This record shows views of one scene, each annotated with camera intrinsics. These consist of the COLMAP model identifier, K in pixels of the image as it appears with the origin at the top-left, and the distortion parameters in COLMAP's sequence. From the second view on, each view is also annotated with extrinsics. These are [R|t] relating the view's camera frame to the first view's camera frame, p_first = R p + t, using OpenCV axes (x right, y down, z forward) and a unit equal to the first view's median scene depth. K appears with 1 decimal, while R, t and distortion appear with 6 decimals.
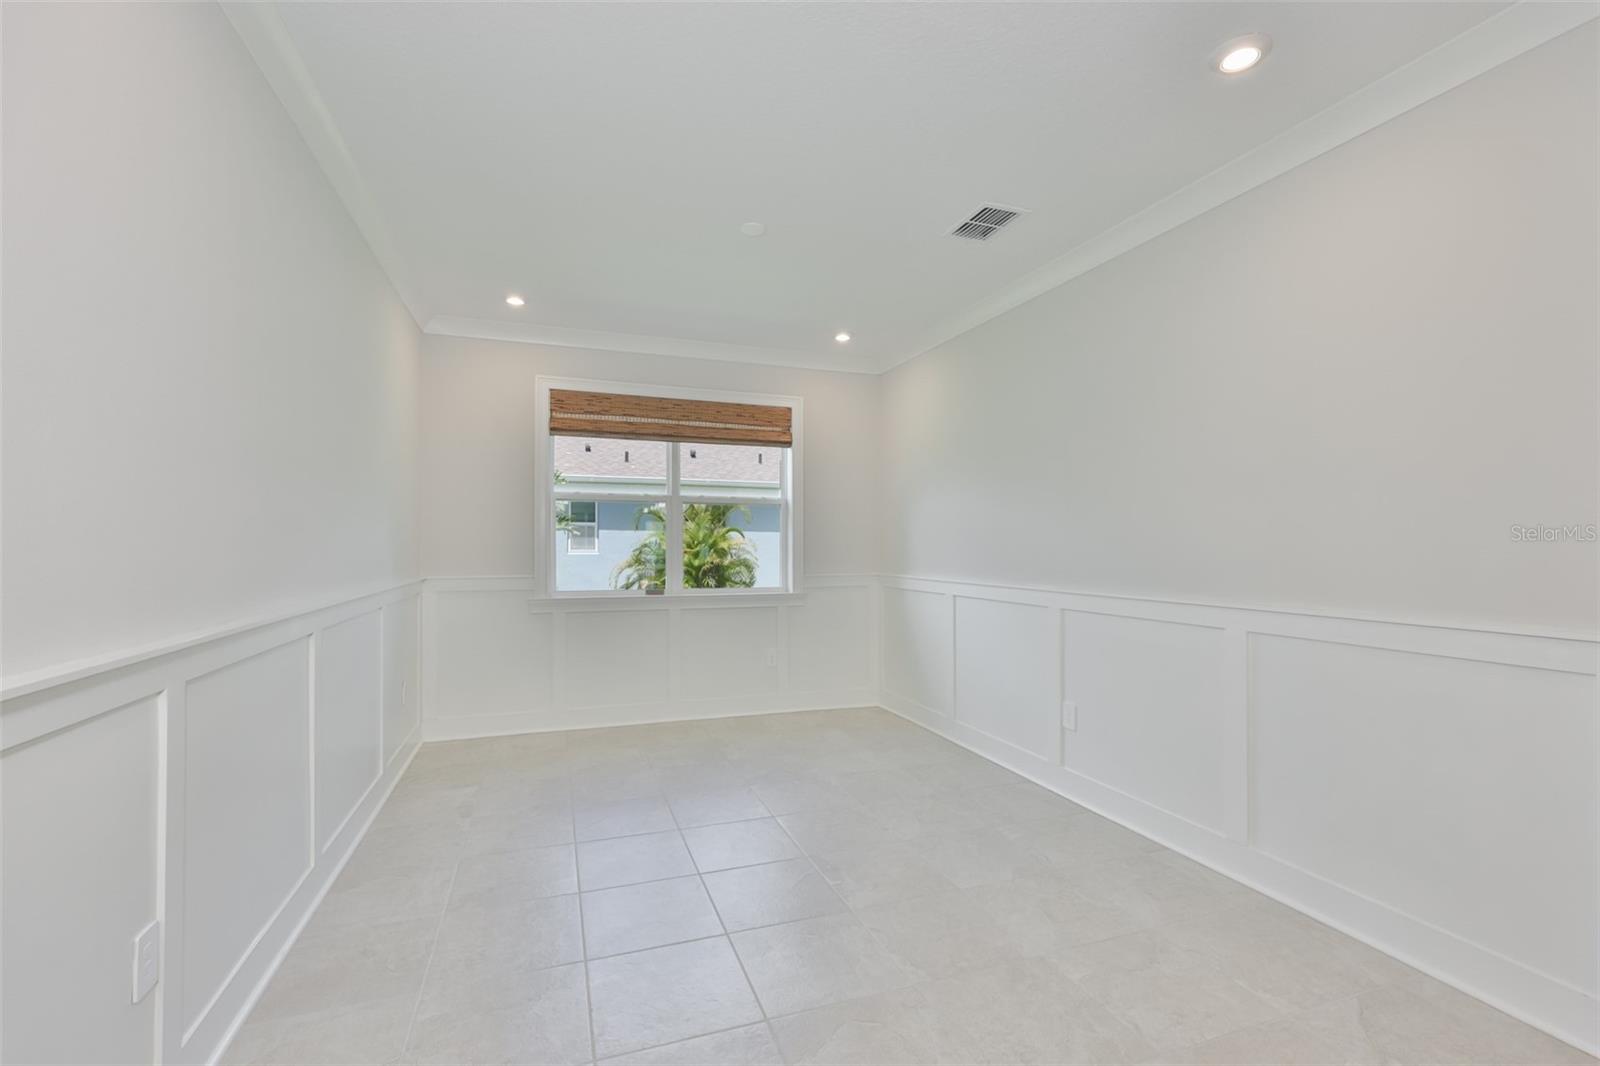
lens RADIAL K [[688.5, 0, 799.8], [0, 688.5, 561.5], [0, 0, 1]] dist [-0.004013, 0.002054]
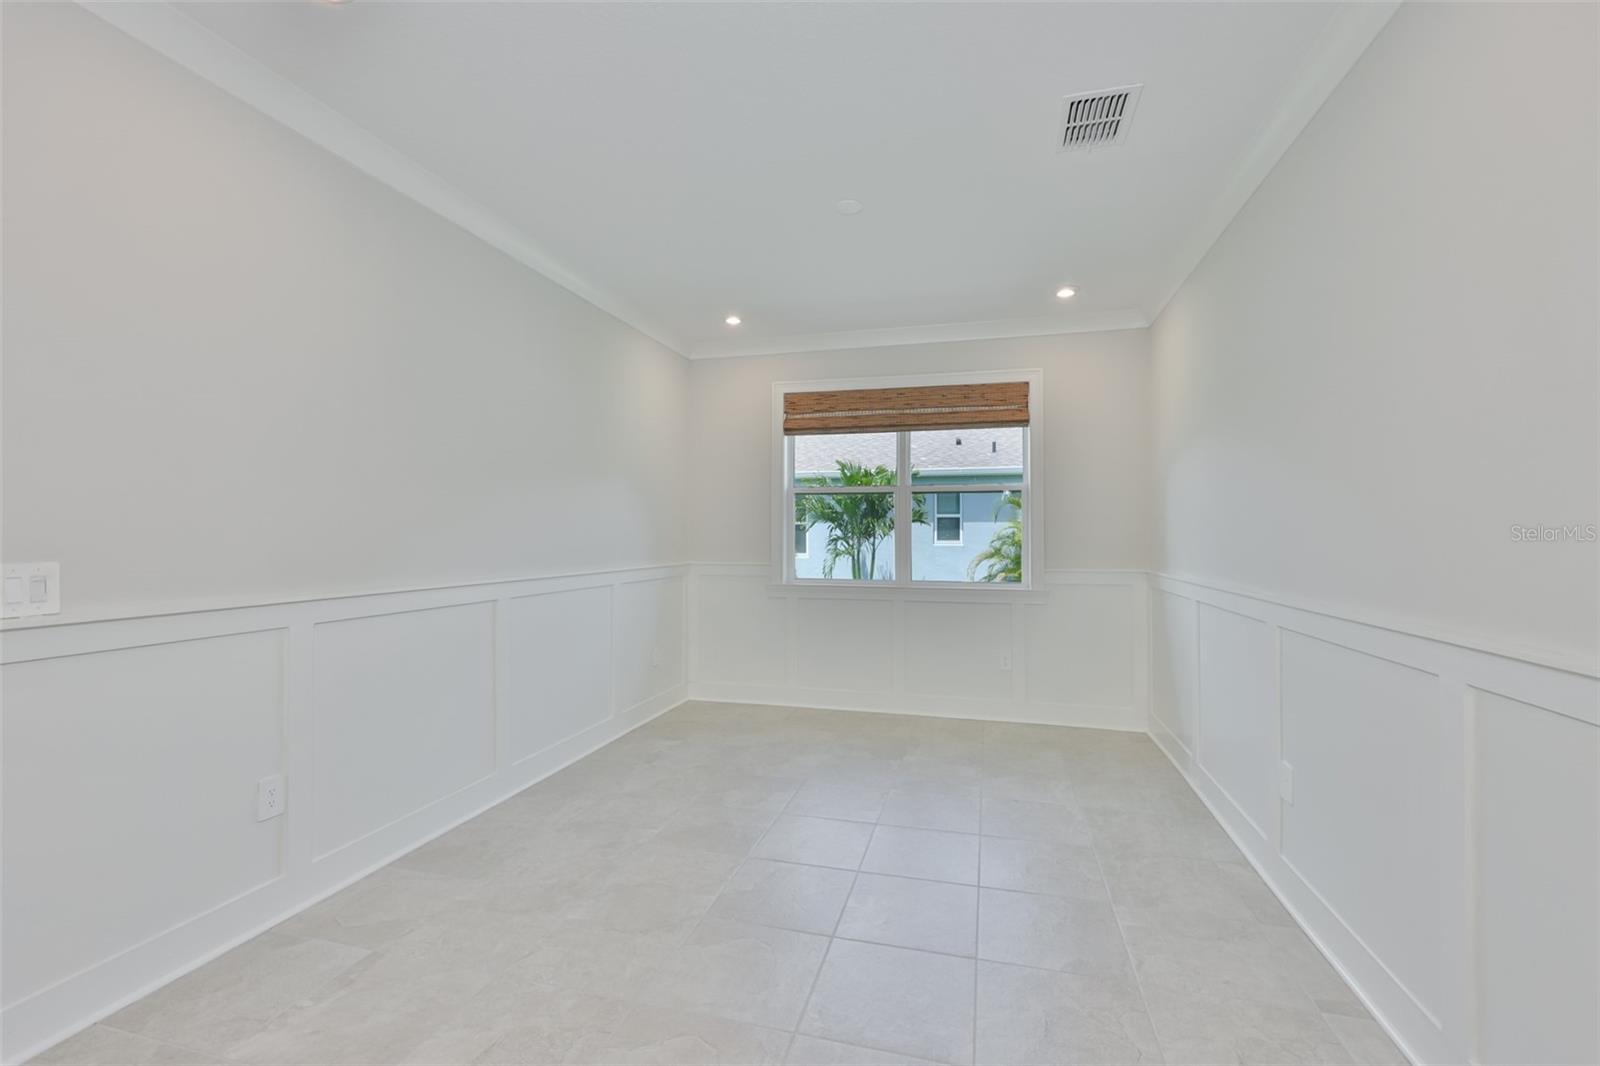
lens RADIAL K [[688.5, 0, 812.1], [0, 688.5, 545.7], [0, 0, 1]] dist [-0.004013, 0.002054]
pose [[0.826244, 0.008397, -0.563249, 0.274343], [-0.014370, 0.999878, -0.006173, -0.001208], [0.563129, 0.013194, 0.826264, 0.111901]]
